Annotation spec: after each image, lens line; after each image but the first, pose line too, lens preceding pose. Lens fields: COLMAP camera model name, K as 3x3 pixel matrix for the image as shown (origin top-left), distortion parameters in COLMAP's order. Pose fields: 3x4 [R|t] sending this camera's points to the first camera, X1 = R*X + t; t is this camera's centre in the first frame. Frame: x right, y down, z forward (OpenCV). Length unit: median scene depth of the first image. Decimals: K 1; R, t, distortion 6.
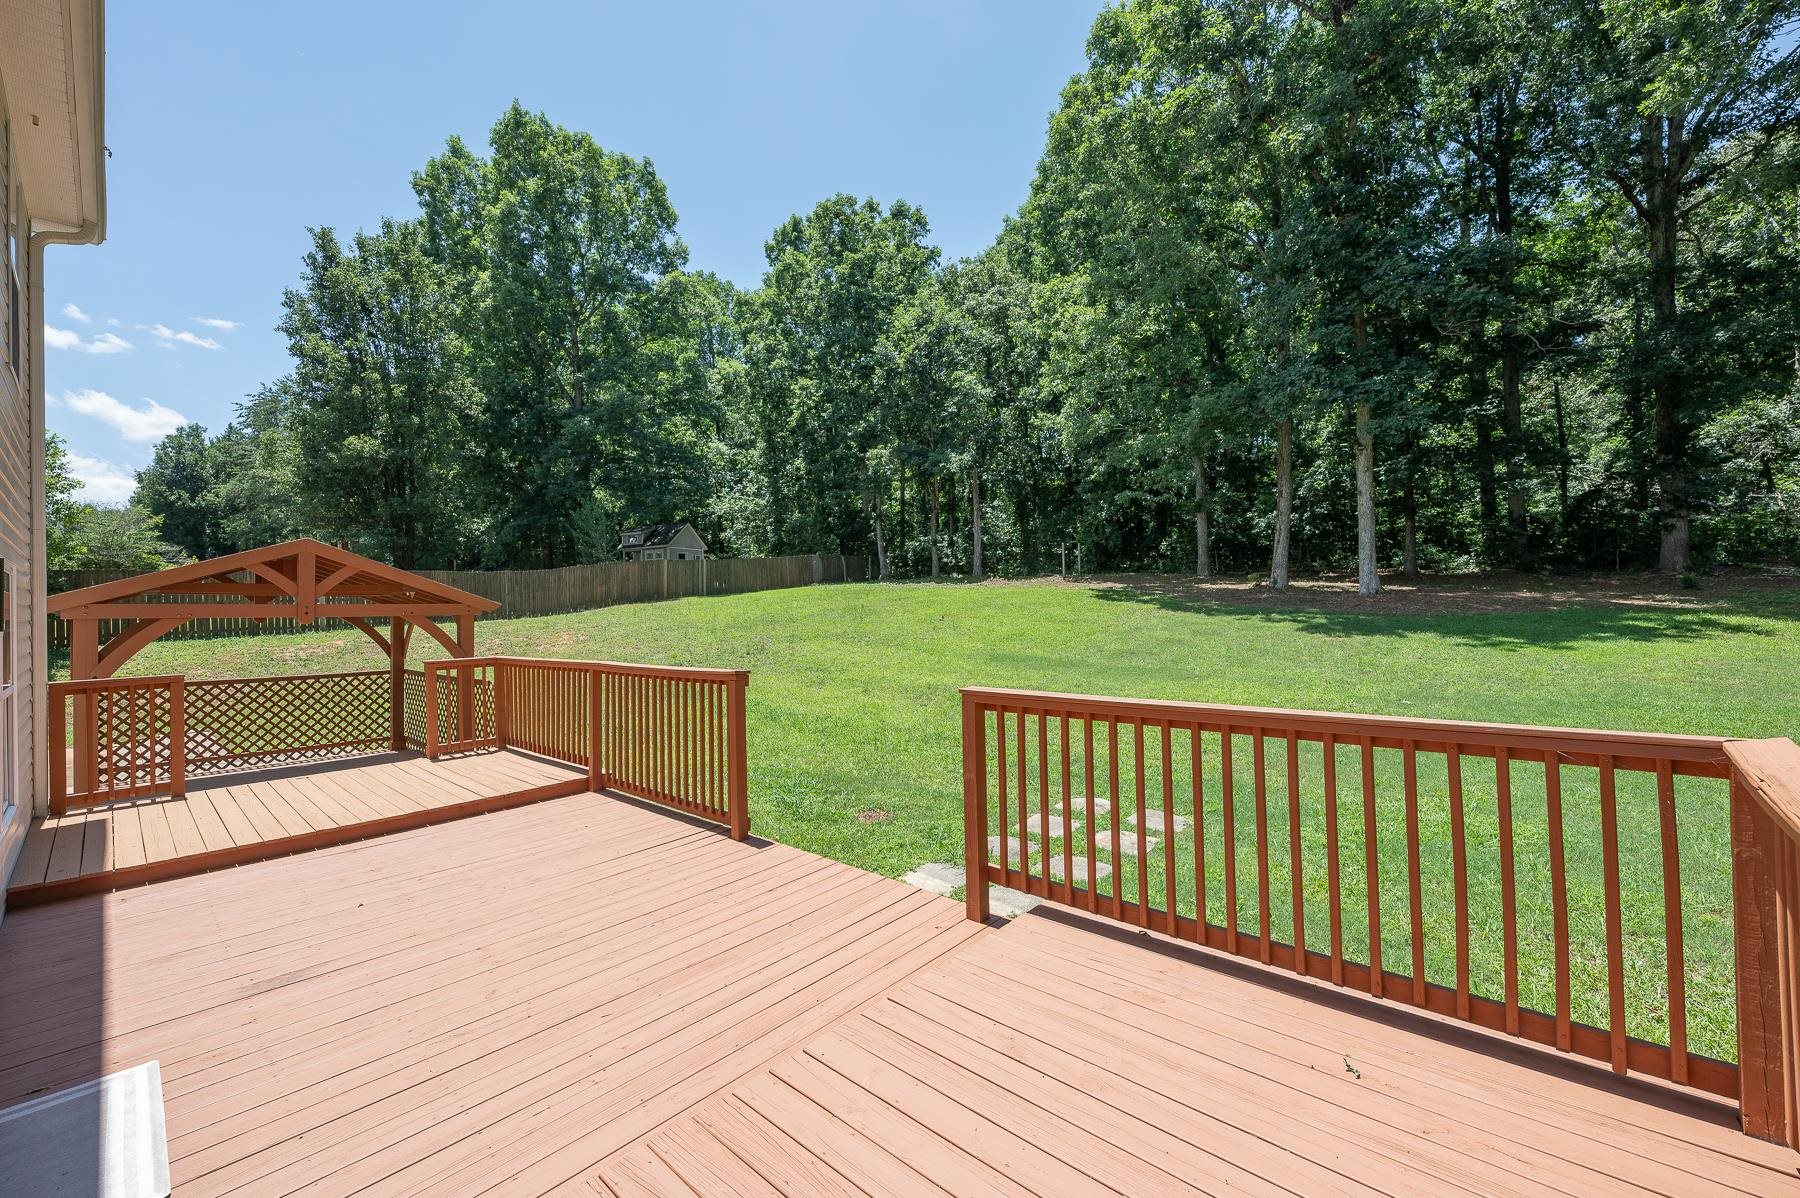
lens RADIAL K [[723.1, 0, 899.8], [0, 723.1, 598.5], [0, 0, 1]] dist [0.002966, -0.000205]
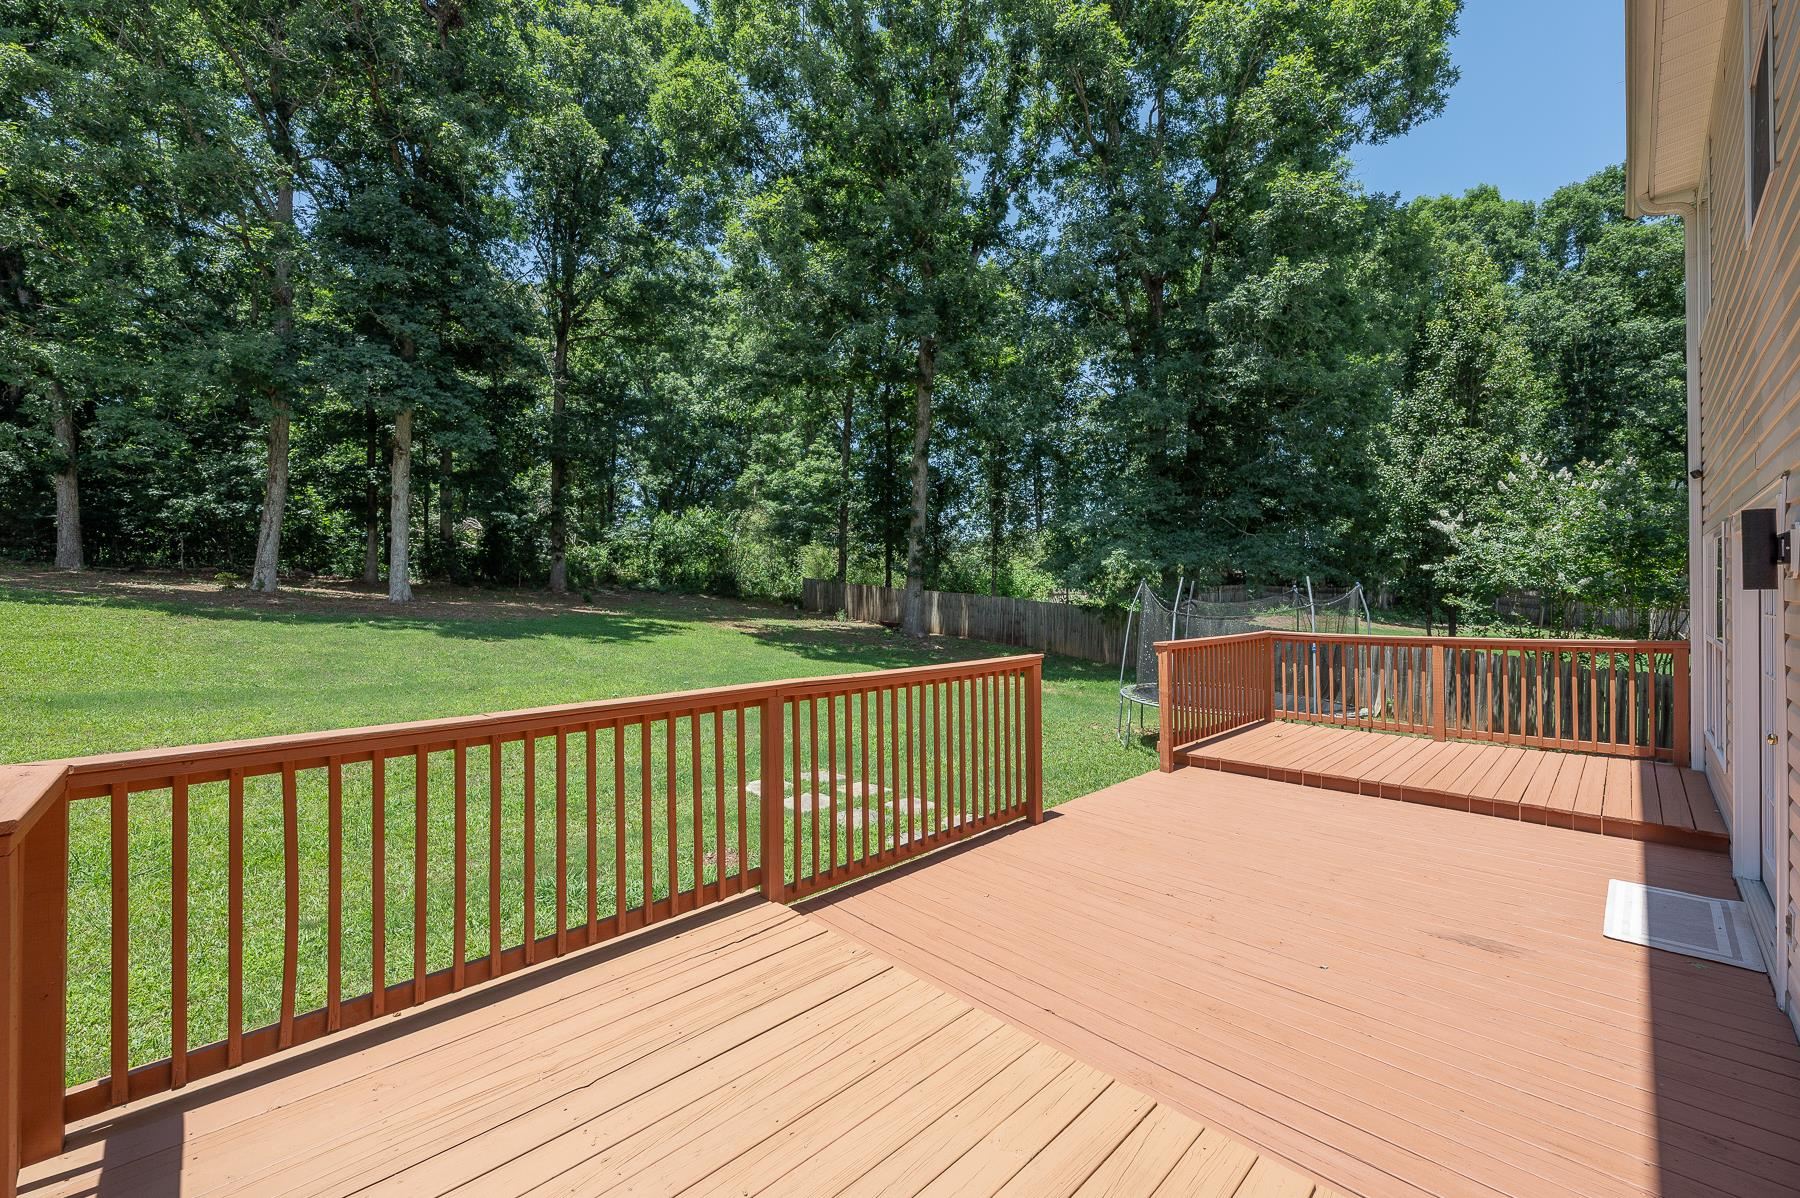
lens RADIAL K [[723.1, 0, 900.7], [0, 723.1, 600.9], [0, 0, 1]] dist [0.002966, -0.000205]
pose [[0.047156, 0.024054, 0.998598, -0.418243], [-0.005411, 0.999702, -0.023825, 0.018489], [-0.998873, -0.004280, 0.047272, 0.384907]]
